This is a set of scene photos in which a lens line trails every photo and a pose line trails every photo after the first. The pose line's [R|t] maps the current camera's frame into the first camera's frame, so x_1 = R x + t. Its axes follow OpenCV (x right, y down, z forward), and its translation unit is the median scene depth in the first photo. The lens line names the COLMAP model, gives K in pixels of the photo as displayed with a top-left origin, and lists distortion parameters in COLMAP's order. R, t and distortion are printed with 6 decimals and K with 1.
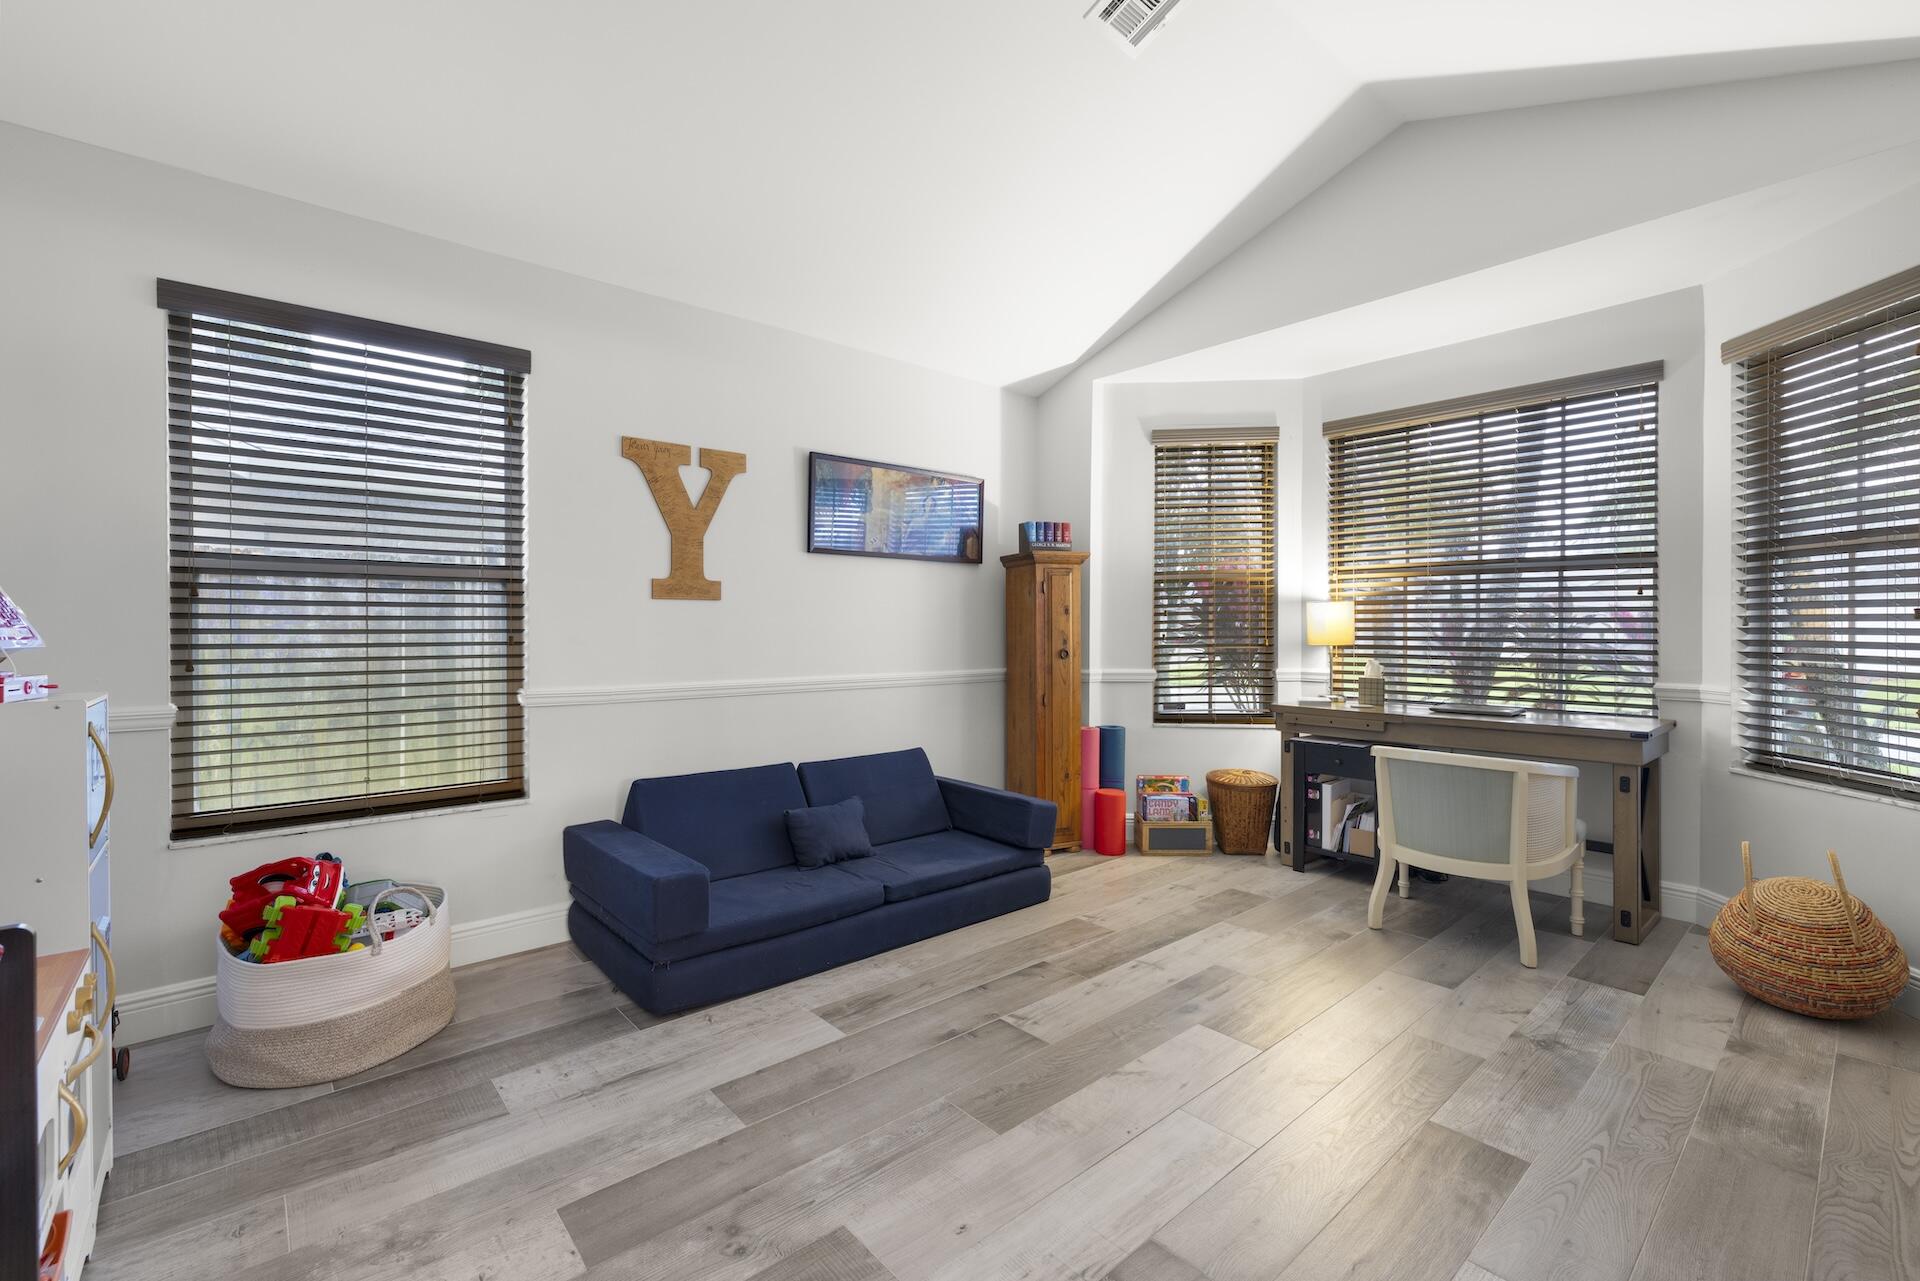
lens RADIAL K [[834.7, 0, 959.5], [0, 834.7, 627.4], [0, 0, 1]] dist [-0.005189, 0.000314]
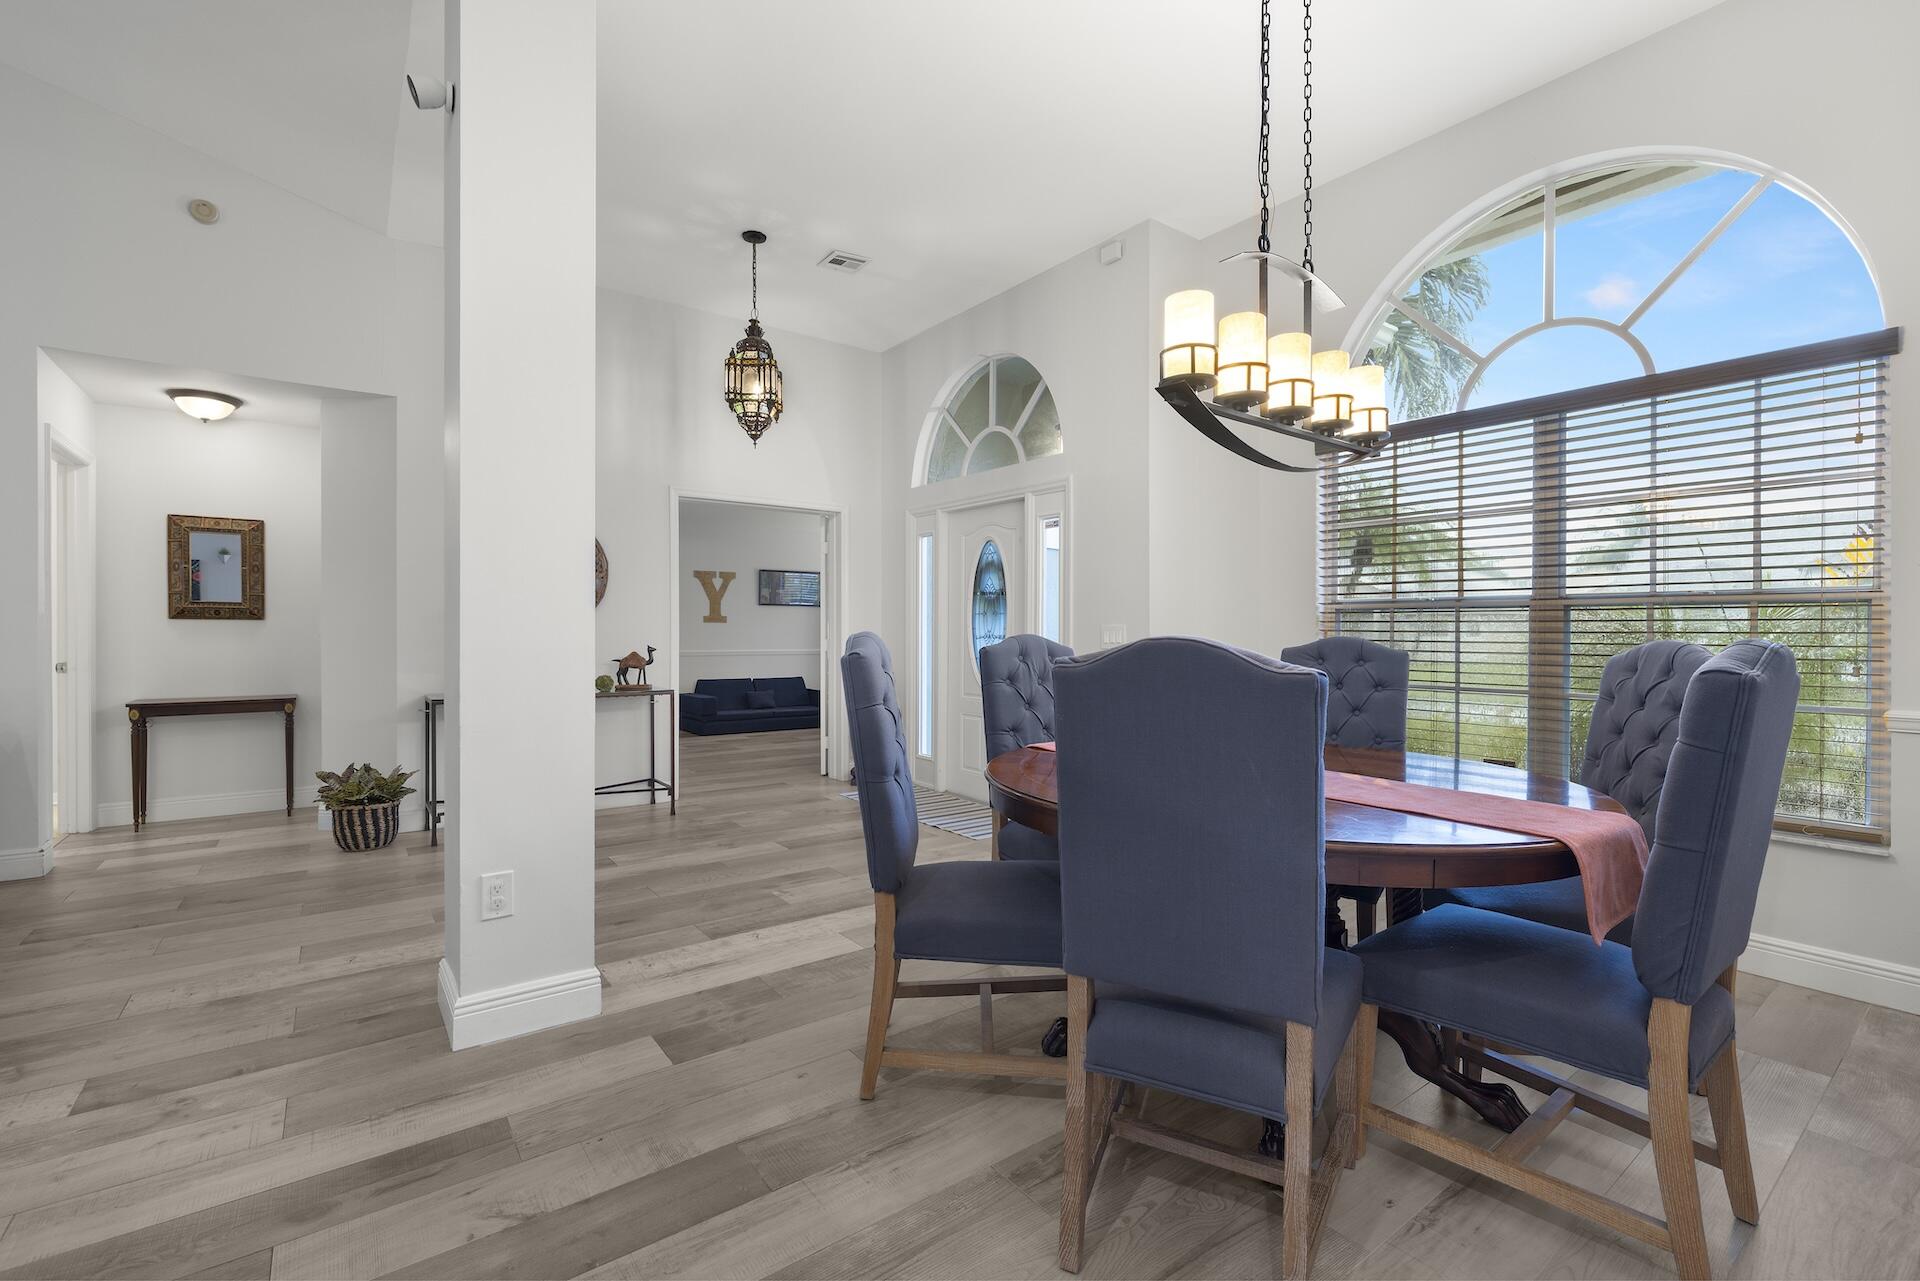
lens RADIAL K [[834.7, 0, 962.5], [0, 834.7, 648.7], [0, 0, 1]] dist [-0.005189, 0.000314]
pose [[0.997605, 0.005393, -0.068959, 0.755329], [-0.004945, 0.999966, 0.006670, 0.035186], [0.068992, -0.006313, 0.997597, -1.901009]]
